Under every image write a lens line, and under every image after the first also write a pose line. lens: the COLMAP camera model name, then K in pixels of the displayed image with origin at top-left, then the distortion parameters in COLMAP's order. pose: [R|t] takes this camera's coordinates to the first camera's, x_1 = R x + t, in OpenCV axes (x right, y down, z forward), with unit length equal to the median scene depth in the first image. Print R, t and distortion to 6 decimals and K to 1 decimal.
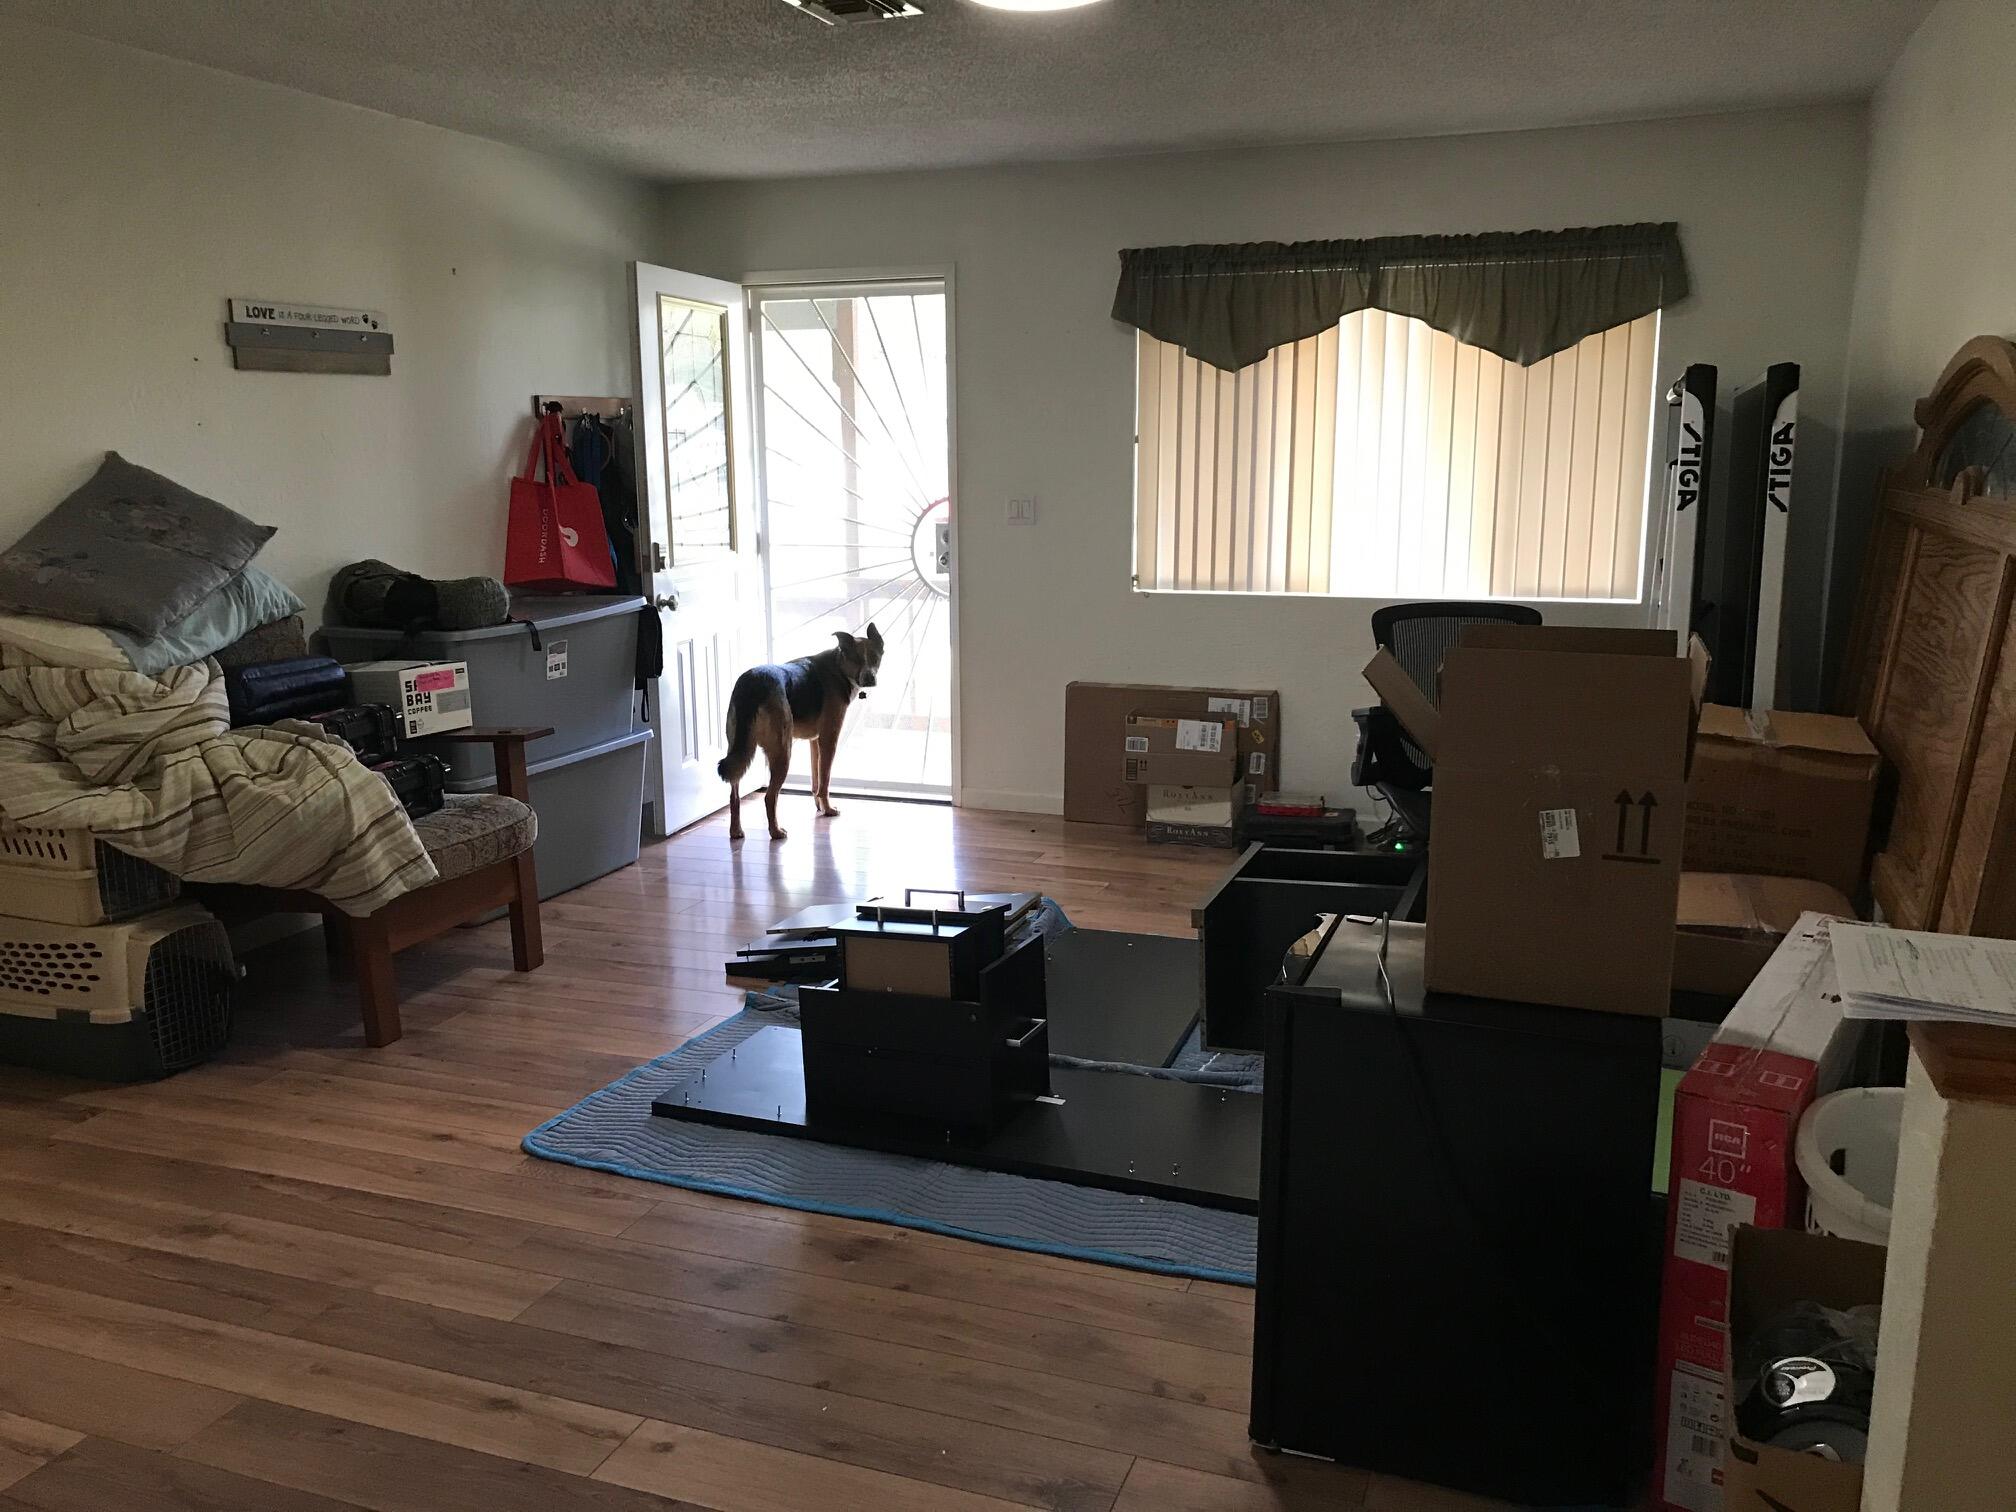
lens RADIAL K [[1647.0, 0, 1000.8], [0, 1647.0, 762.2], [0, 0, 1]] dist [0.019634, -0.015261]
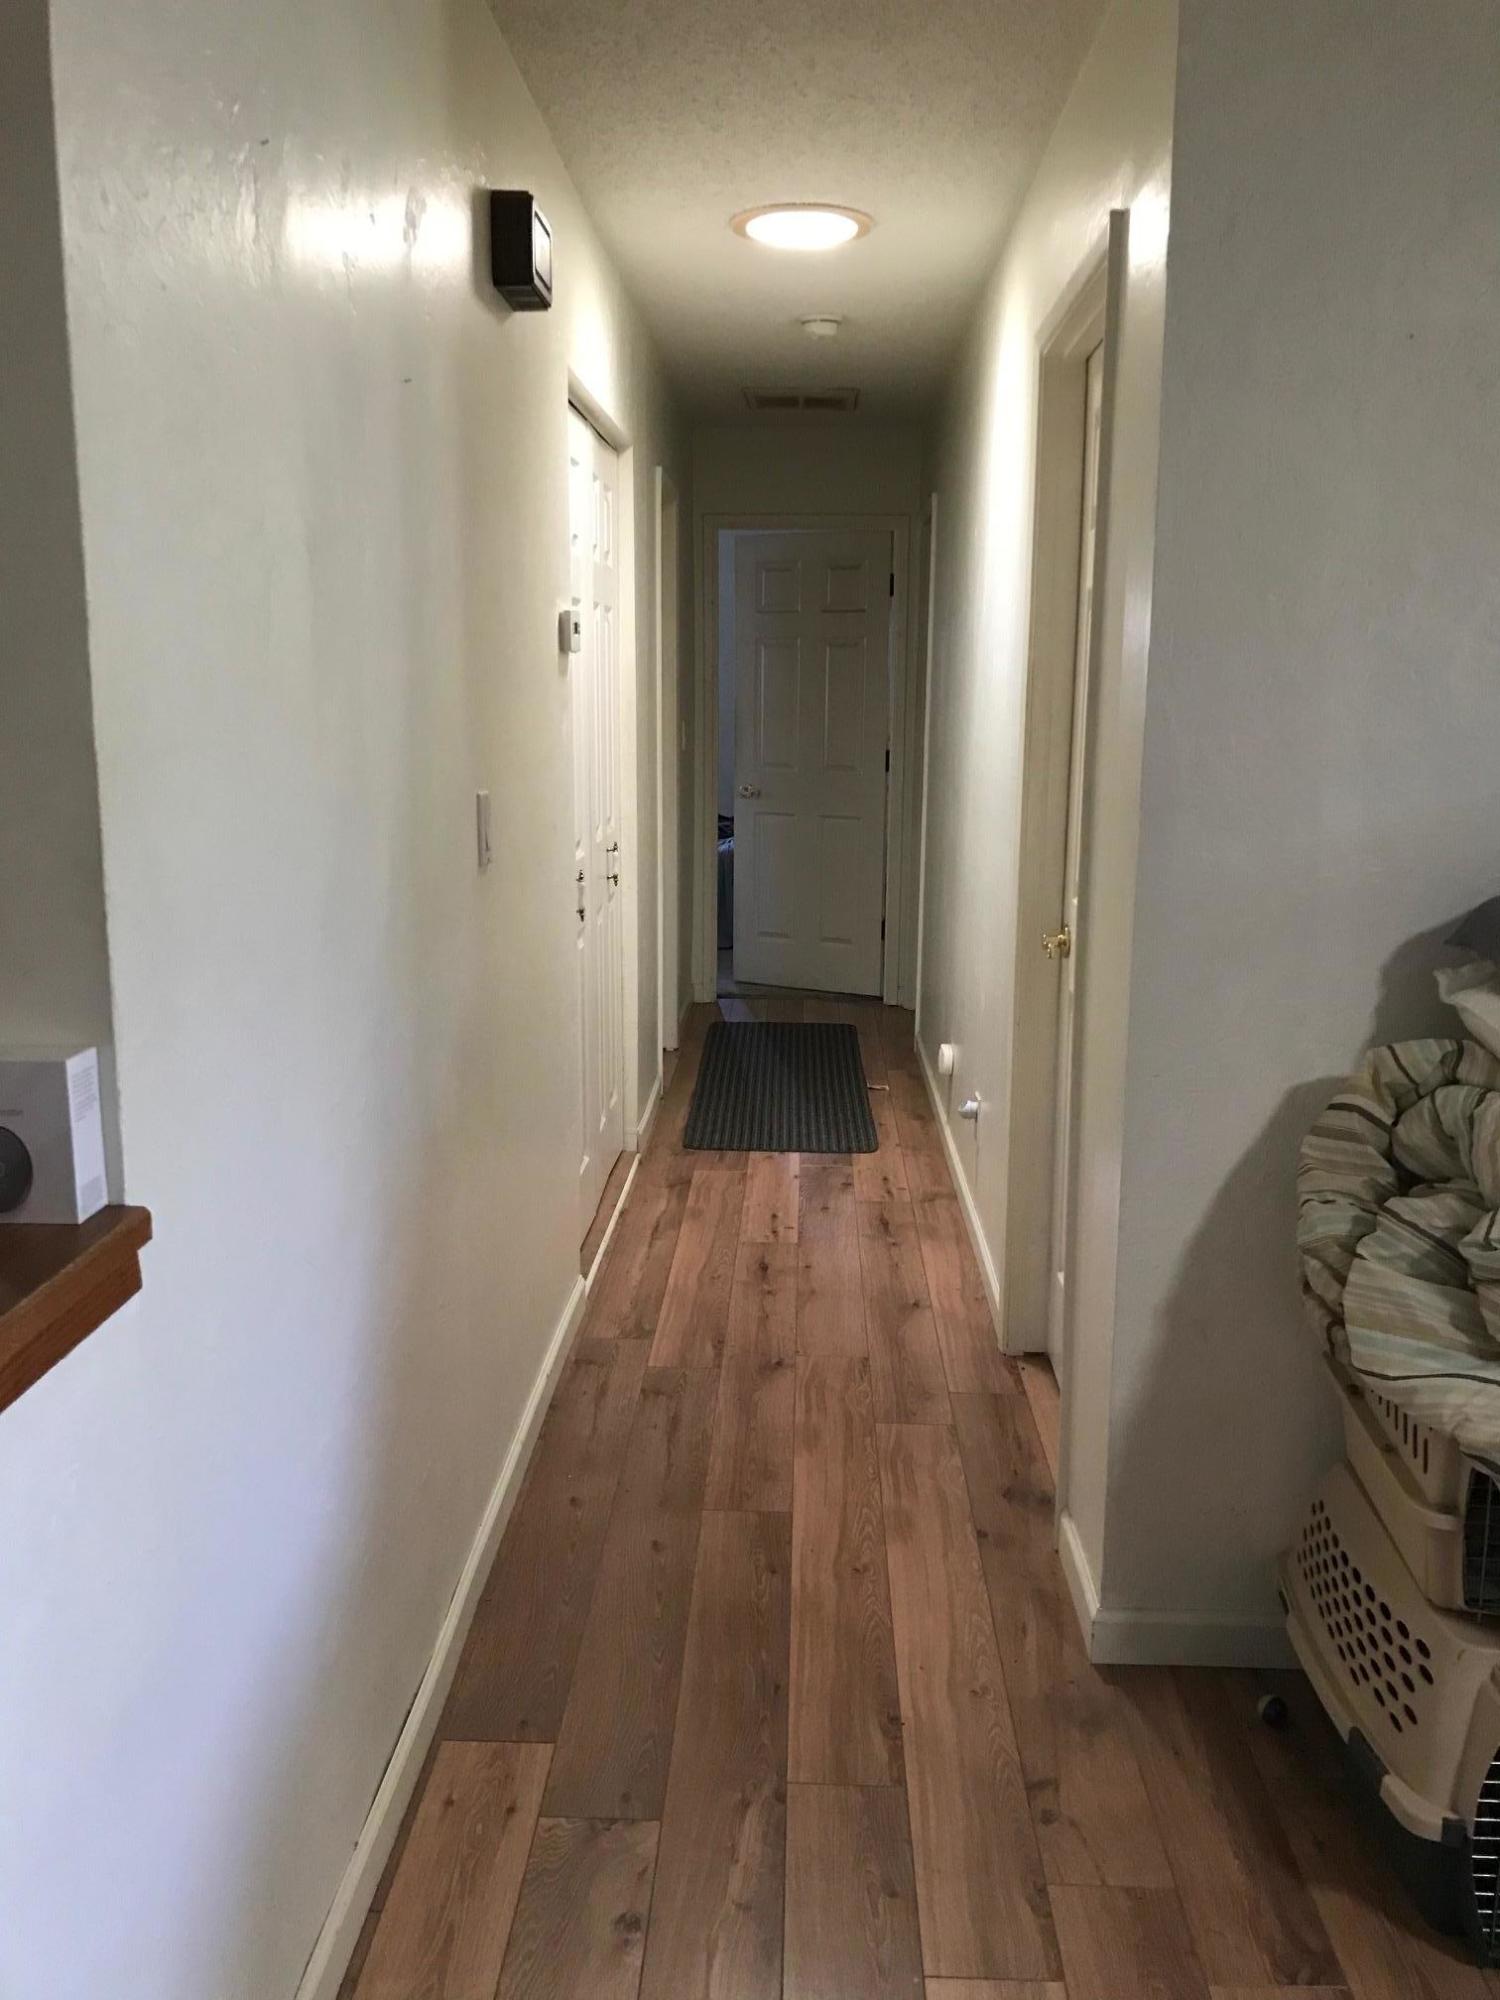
lens RADIAL K [[1633.9, 0, 750.0], [0, 1633.9, 1000.0], [0, 0, 1]] dist [0.019634, -0.015261]
pose [[0.318083, 0.175869, -0.931608, -0.180783], [-0.192649, 0.974133, 0.118119, -0.105310], [0.928283, 0.141902, 0.343736, 0.607734]]
